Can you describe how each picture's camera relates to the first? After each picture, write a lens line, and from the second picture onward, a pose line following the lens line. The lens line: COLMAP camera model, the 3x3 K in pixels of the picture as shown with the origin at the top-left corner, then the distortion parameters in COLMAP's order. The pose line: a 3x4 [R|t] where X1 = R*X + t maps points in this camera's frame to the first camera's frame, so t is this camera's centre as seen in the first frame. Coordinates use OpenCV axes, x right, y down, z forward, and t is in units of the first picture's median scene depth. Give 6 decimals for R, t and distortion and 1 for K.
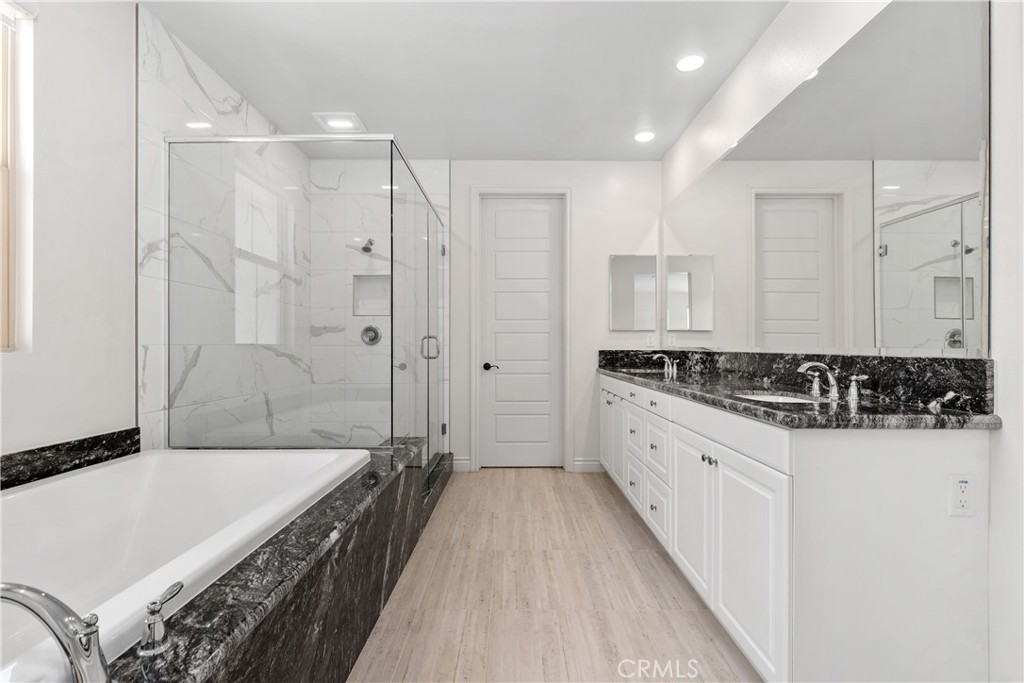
lens RADIAL K [[490.0, 0, 512.1], [0, 490.0, 346.2], [0, 0, 1]] dist [-0.002551, -0.000192]
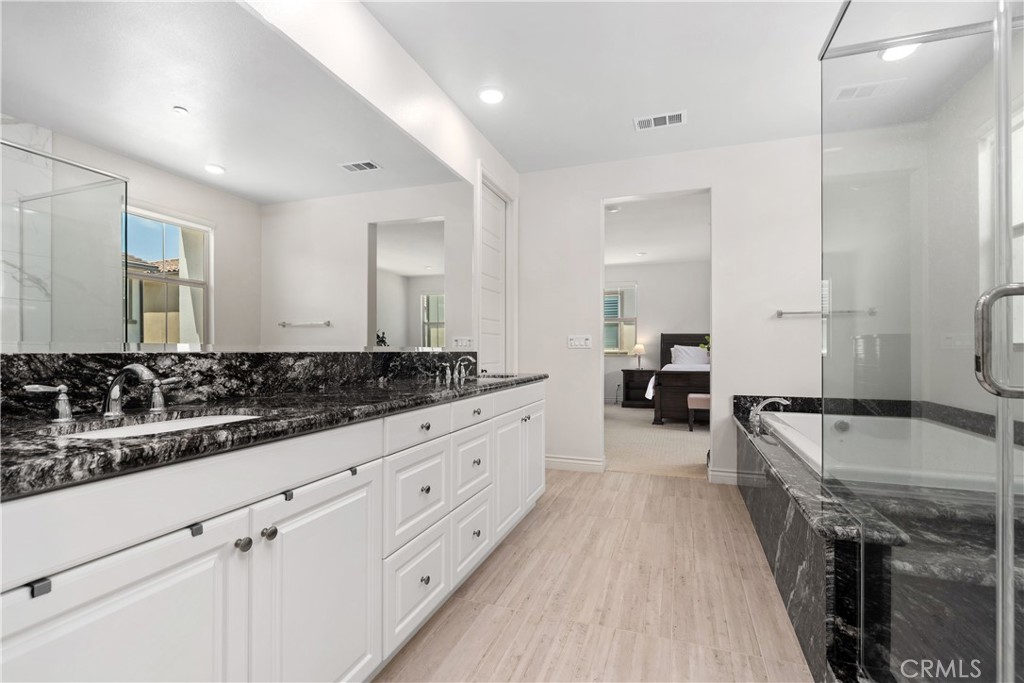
lens RADIAL K [[490.0, 0, 506.4], [0, 490.0, 345.4], [0, 0, 1]] dist [-0.002551, -0.000192]
pose [[-0.942907, 0.001066, 0.333054, -0.045812], [-0.002035, 0.999958, -0.008962, 0.008585], [-0.333050, -0.009129, -0.942865, 1.811460]]
